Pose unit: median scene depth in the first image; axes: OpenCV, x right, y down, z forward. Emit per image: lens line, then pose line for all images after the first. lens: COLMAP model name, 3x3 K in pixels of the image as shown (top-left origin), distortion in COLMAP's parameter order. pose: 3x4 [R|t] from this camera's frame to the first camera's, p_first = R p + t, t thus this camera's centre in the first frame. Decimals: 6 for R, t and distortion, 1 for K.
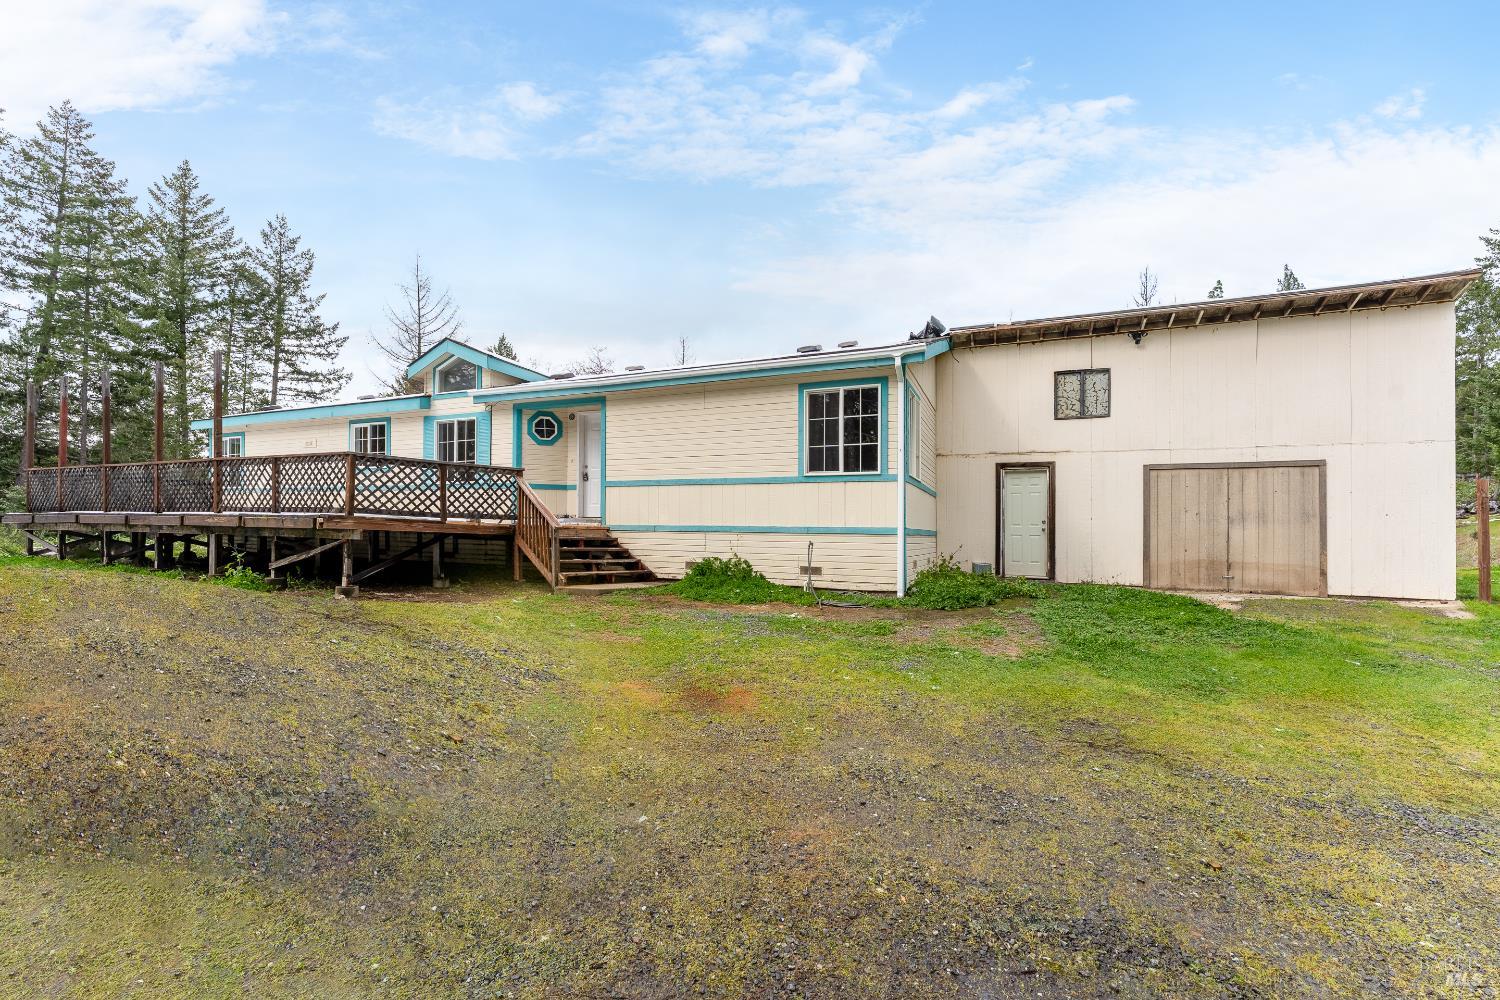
lens RADIAL K [[625.8, 0, 751.8], [0, 625.8, 520.6], [0, 0, 1]] dist [-0.007854, -0.000593]
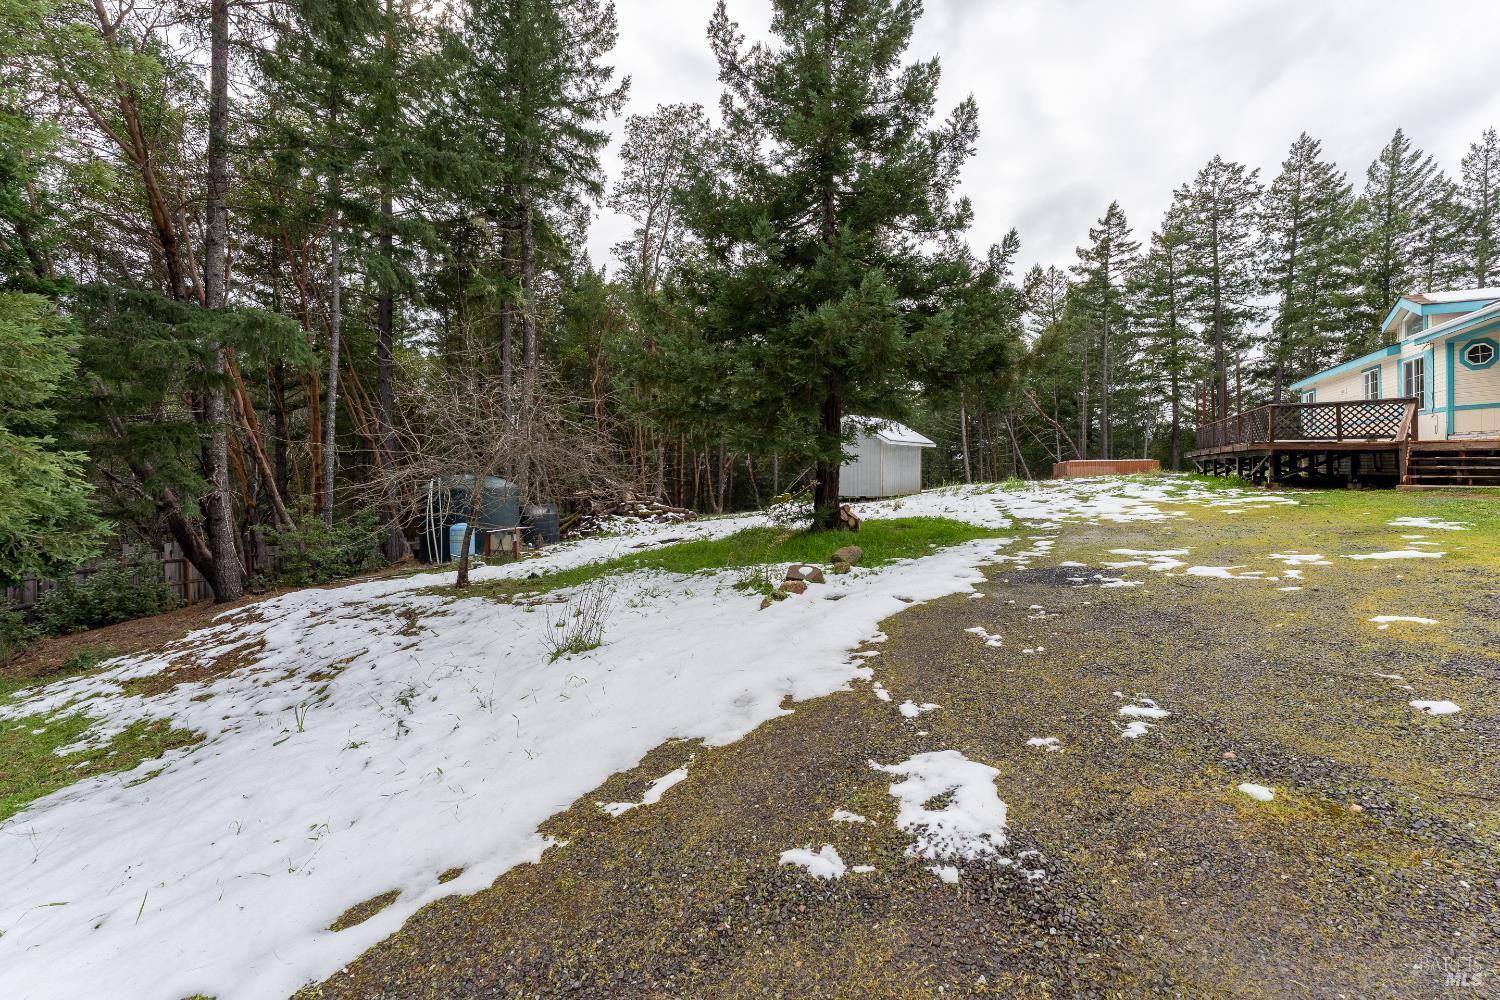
lens RADIAL K [[630.9, 0, 776.6], [0, 630.9, 473.2], [0, 0, 1]] dist [-0.000532, -0.000141]
pose [[-0.037580, -0.009080, -0.999252, 0.852760], [0.024673, 0.999645, -0.010012, 0.046671], [0.998989, -0.025031, -0.037342, -0.225805]]
